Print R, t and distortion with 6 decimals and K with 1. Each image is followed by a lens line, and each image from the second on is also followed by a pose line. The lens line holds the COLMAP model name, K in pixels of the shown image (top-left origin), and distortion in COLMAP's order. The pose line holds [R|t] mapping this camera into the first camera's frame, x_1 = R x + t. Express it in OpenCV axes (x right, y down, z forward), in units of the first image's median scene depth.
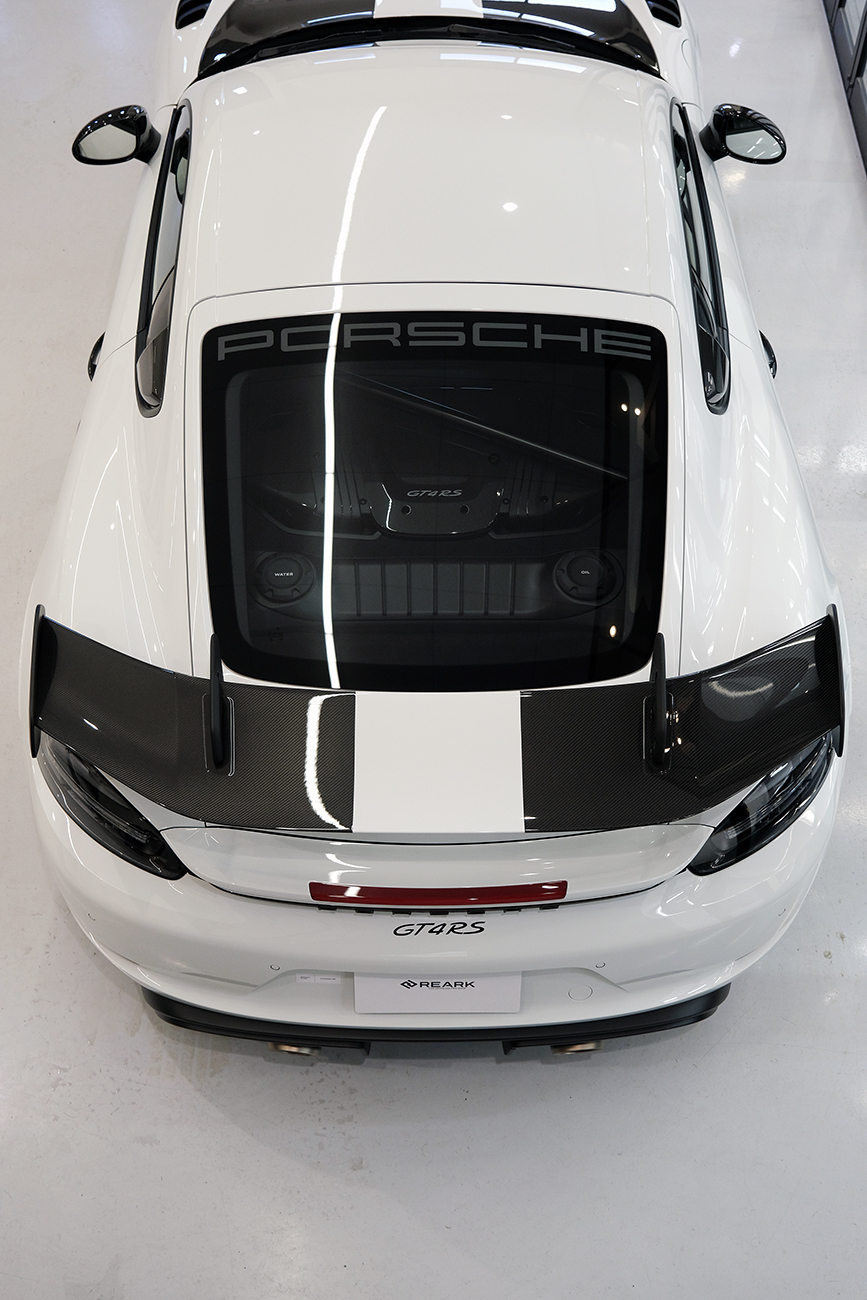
lens RADIAL K [[1413.5, 0, 433.5], [0, 1413.5, 650.0], [0, 0, 1]] dist [0.024004, 0.023948]
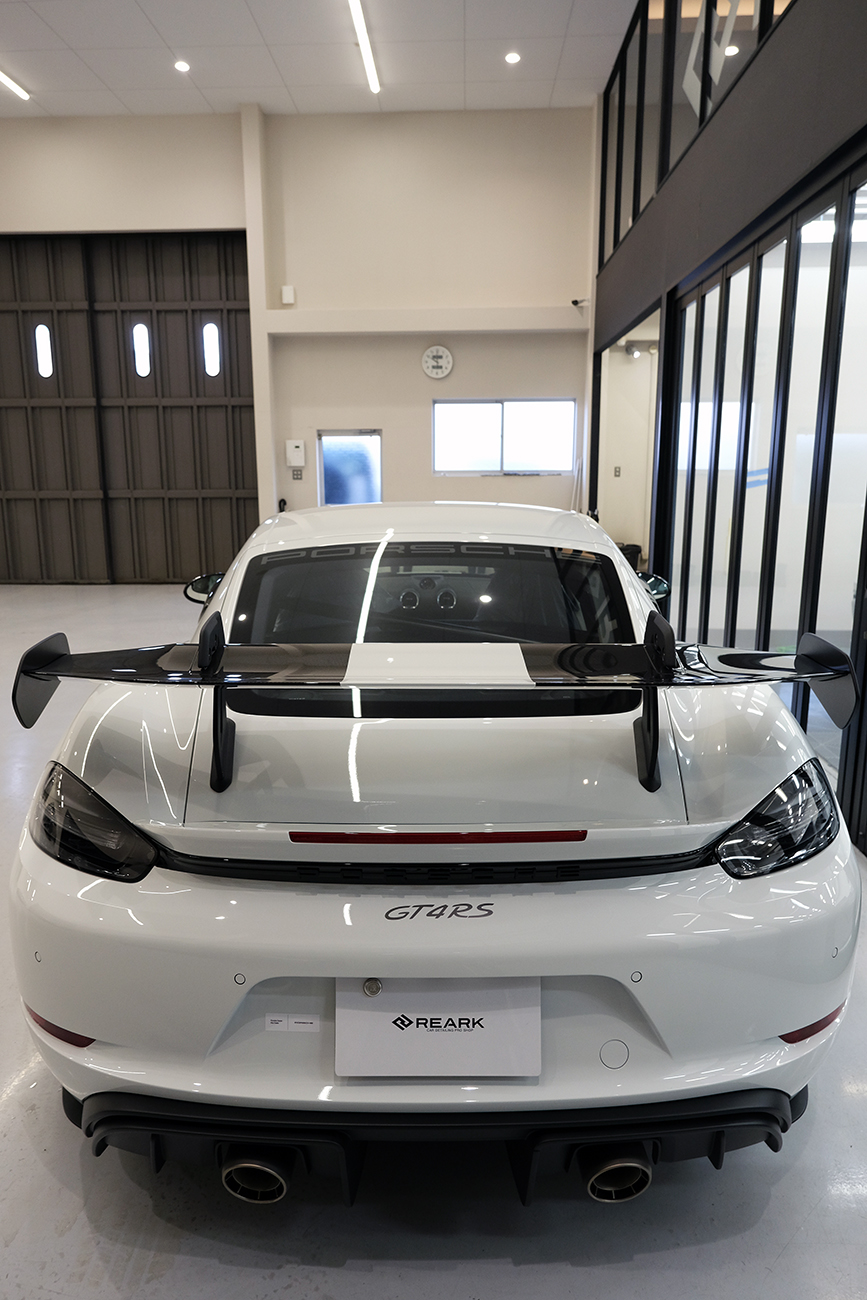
lens RADIAL K [[884.1, 0, 427.8], [0, 884.1, 664.1], [0, 0, 1]] dist [-0.032688, 0.033510]
pose [[0.999986, -0.004888, -0.002052, -0.000892], [0.002495, 0.775422, -0.631439, 0.364277], [0.004678, 0.631425, 0.775423, 0.442748]]
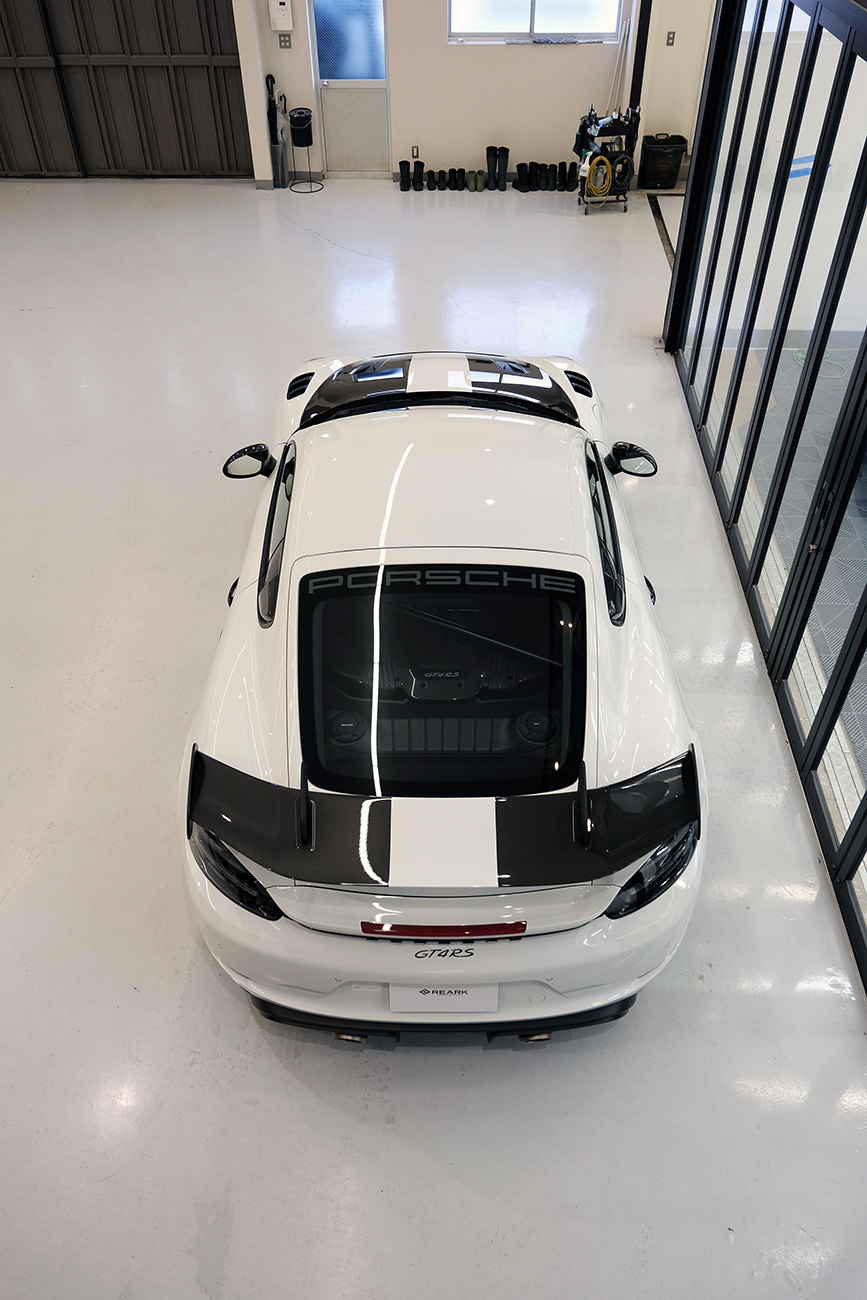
lens RADIAL K [[938.9, 0, 436.2], [0, 938.9, 646.2], [0, 0, 1]] dist [-0.006703, -0.001198]
pose [[0.999955, -0.000714, -0.009443, 0.004388], [-0.000694, 0.988958, -0.148198, 0.014942], [0.009445, 0.148198, 0.988913, -0.056671]]
